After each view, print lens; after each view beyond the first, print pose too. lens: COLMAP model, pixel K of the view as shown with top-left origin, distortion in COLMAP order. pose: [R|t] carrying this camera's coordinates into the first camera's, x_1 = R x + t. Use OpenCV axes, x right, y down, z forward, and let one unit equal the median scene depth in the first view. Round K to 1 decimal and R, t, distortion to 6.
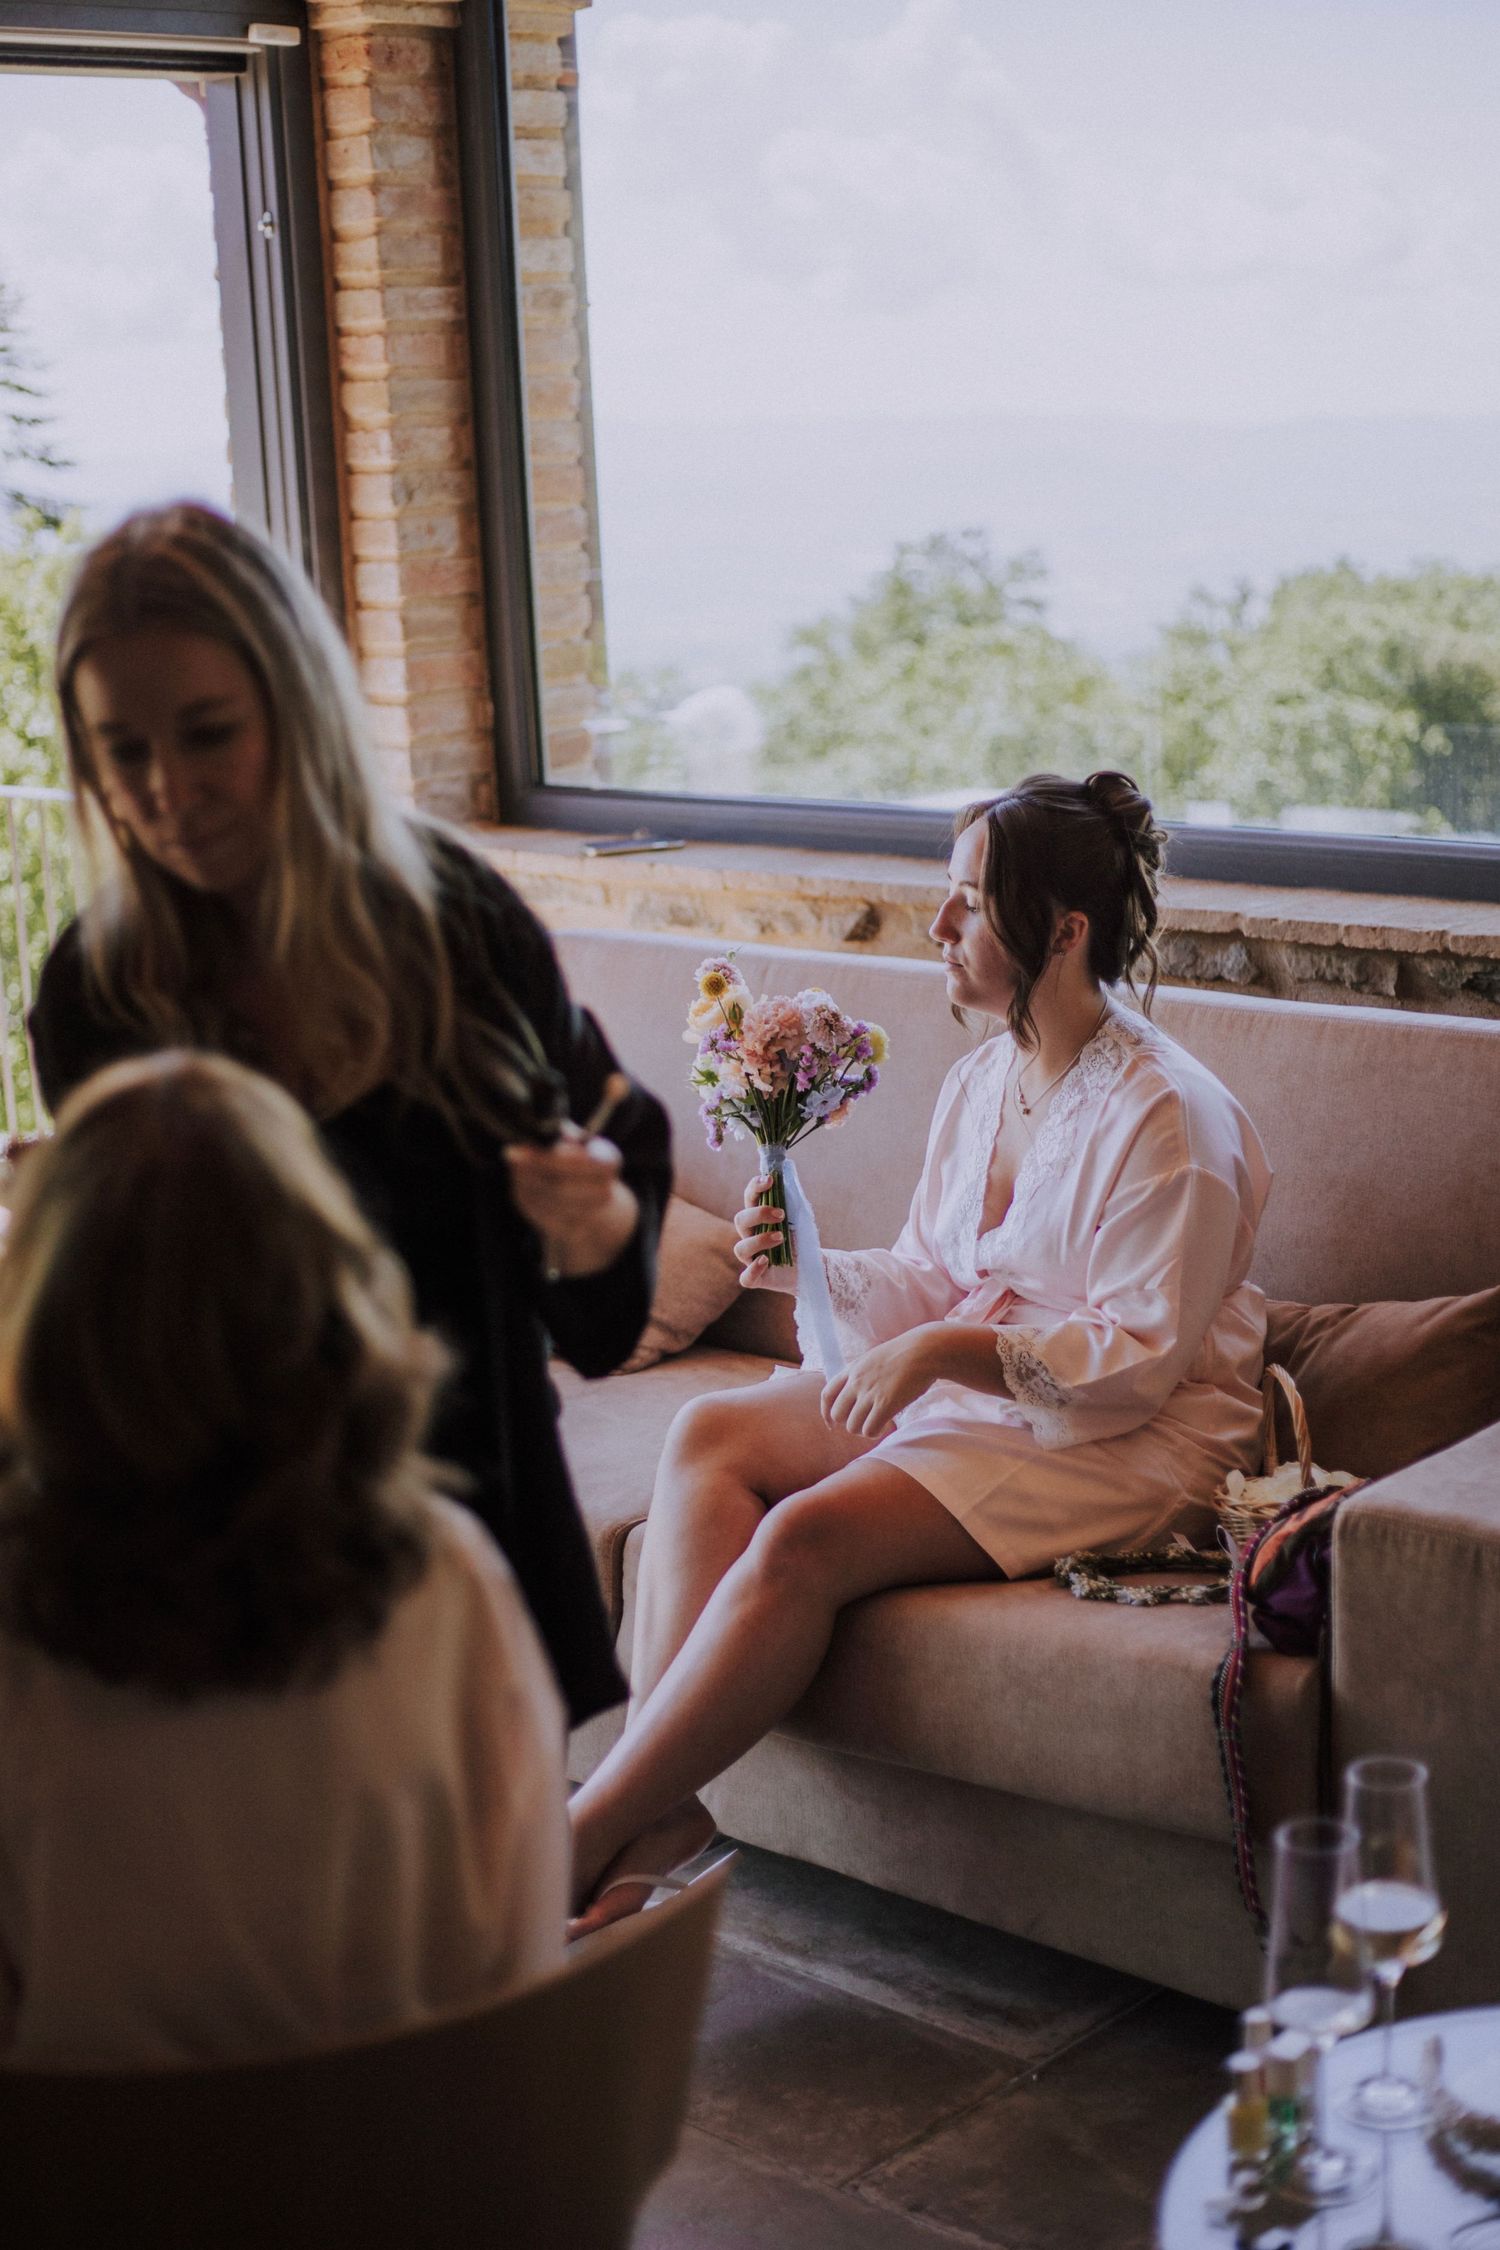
lens RADIAL K [[3372.6, 0, 750.0], [0, 3372.6, 1125.0], [0, 0, 1]] dist [-0.108275, 0.101633]
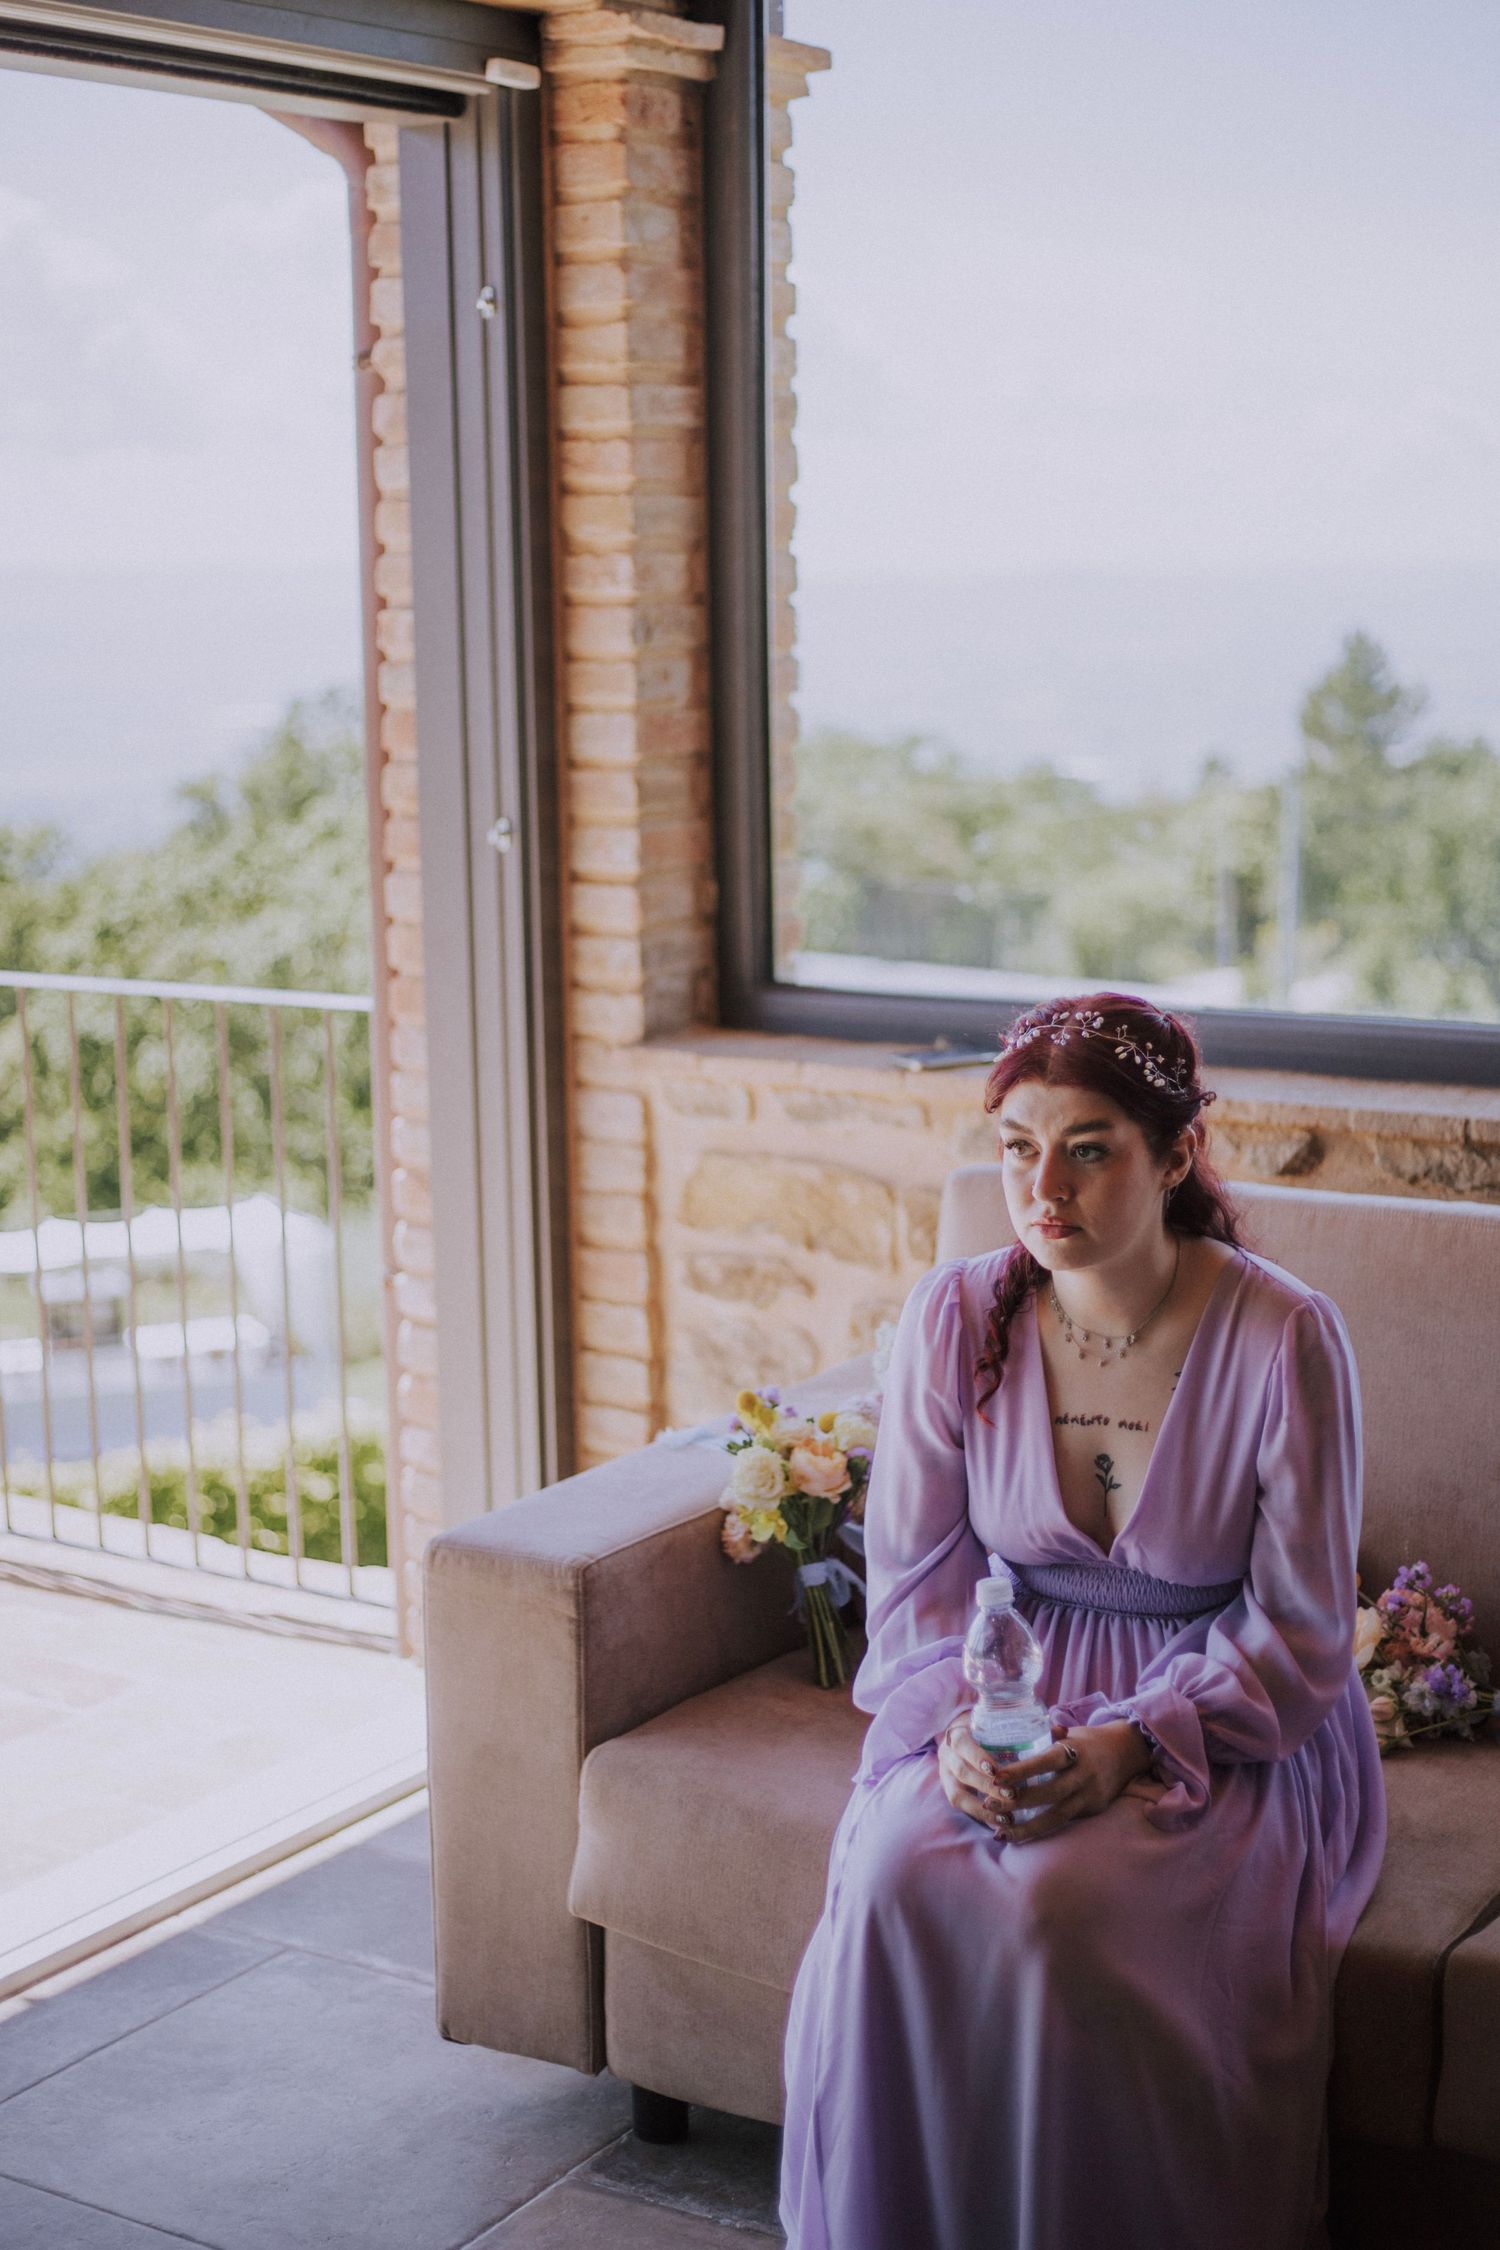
lens RADIAL K [[3372.6, 0, 750.0], [0, 3372.6, 1125.0], [0, 0, 1]] dist [-0.108275, 0.101633]
pose [[0.979750, -0.002859, 0.200207, -0.245539], [0.012154, 0.998904, -0.045210, -0.028050], [-0.199858, 0.046728, 0.978710, 0.185559]]
